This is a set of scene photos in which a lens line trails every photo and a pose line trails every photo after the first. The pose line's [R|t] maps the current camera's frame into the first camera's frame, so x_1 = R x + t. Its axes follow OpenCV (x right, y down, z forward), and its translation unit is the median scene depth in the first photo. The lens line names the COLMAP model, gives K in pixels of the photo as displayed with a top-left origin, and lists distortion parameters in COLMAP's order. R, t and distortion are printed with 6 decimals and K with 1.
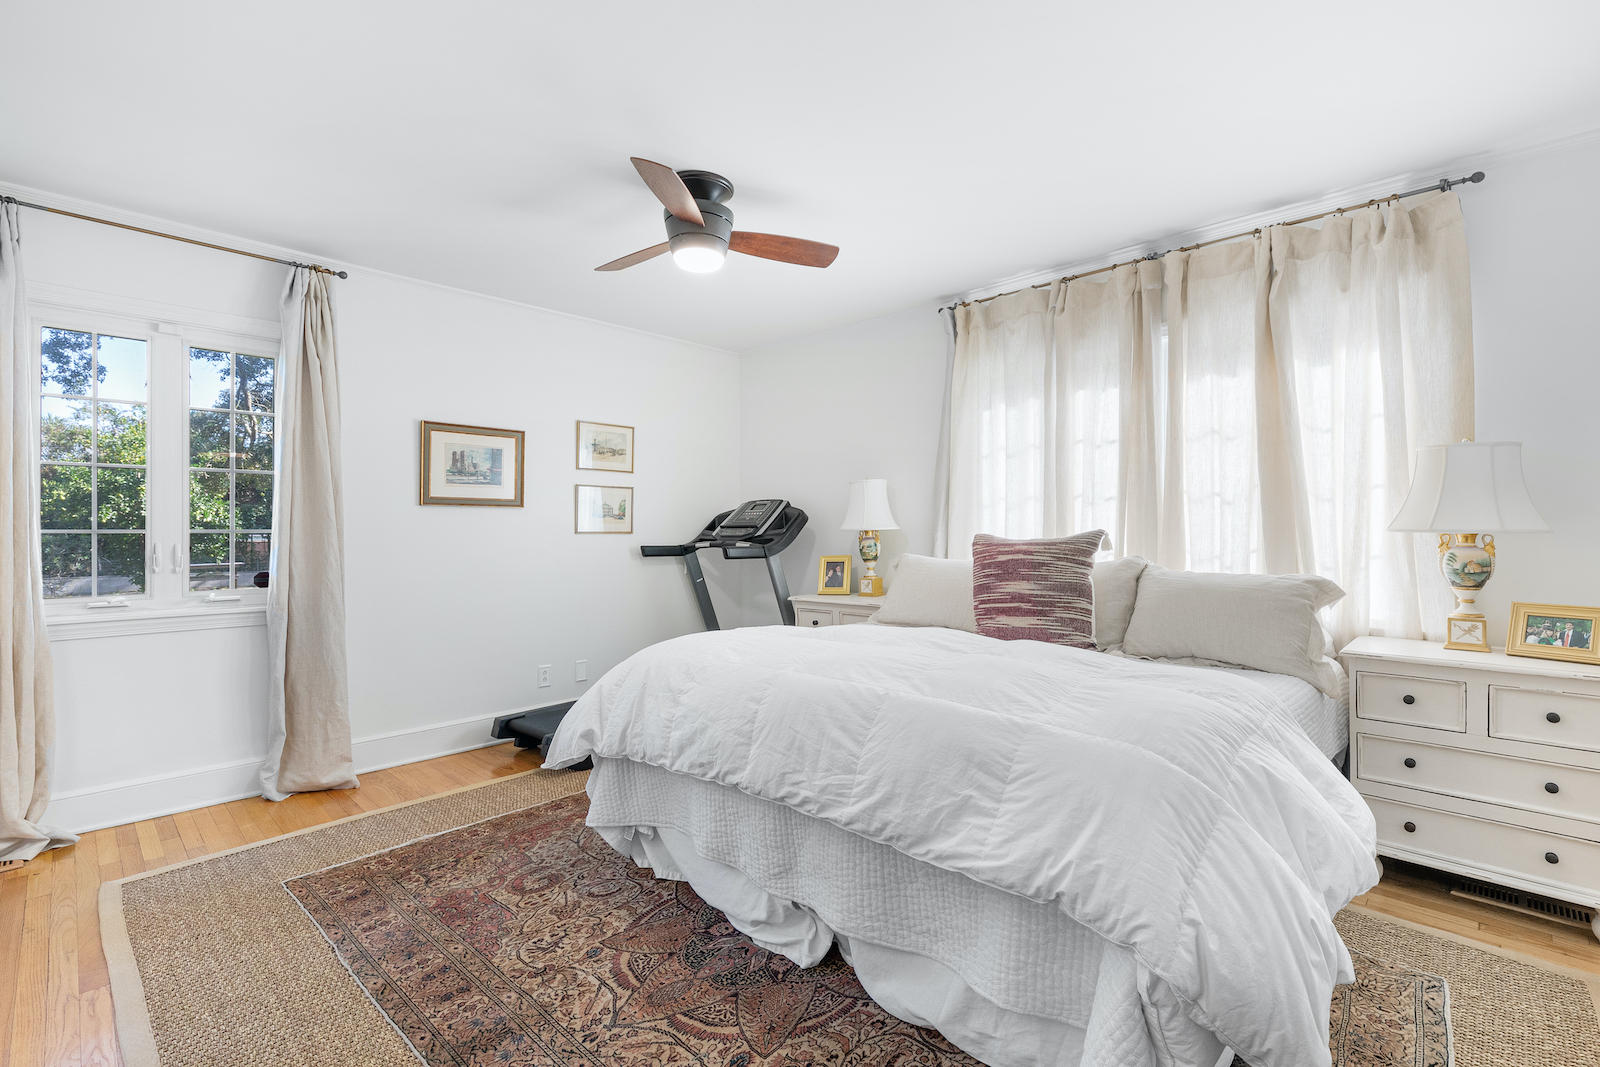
lens RADIAL K [[723.5, 0, 806.9], [0, 723.5, 535.6], [0, 0, 1]] dist [-0.008292, -0.001469]
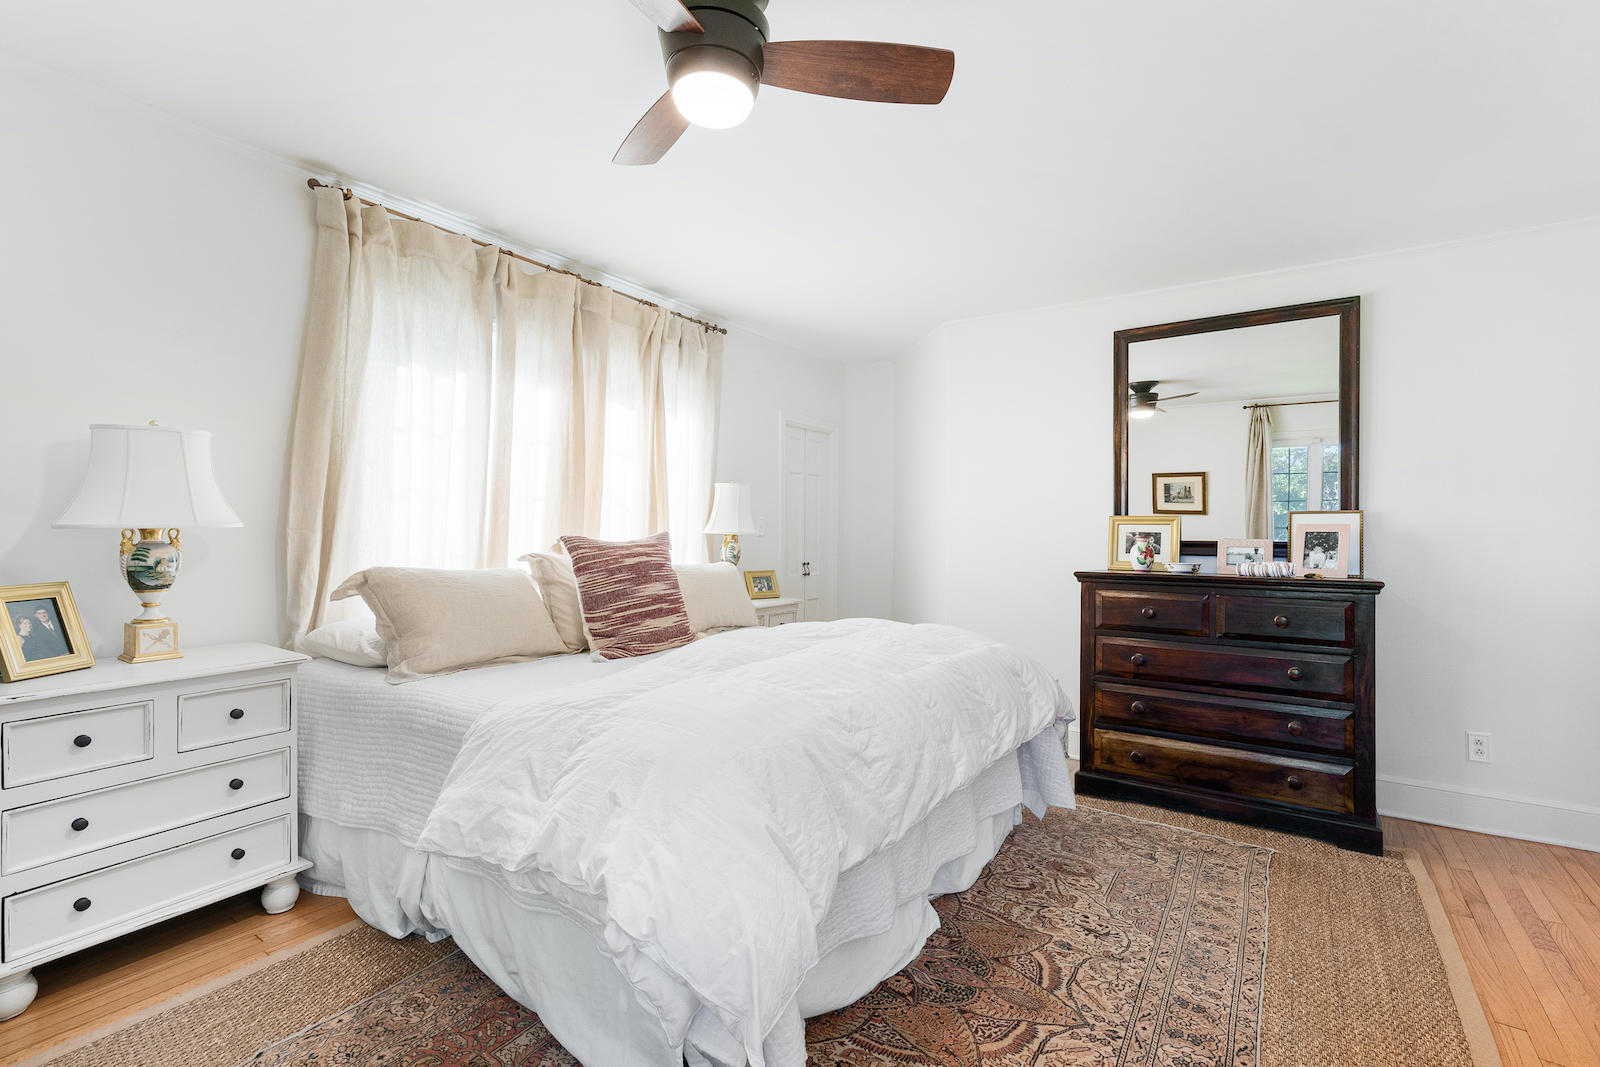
lens RADIAL K [[723.5, 0, 802.9], [0, 723.5, 535.3], [0, 0, 1]] dist [-0.008292, -0.001469]
pose [[-0.168119, -0.008231, 0.985732, -0.984891], [-0.002581, 0.999965, 0.007910, -0.016276], [-0.985763, -0.001215, -0.168134, 1.287029]]
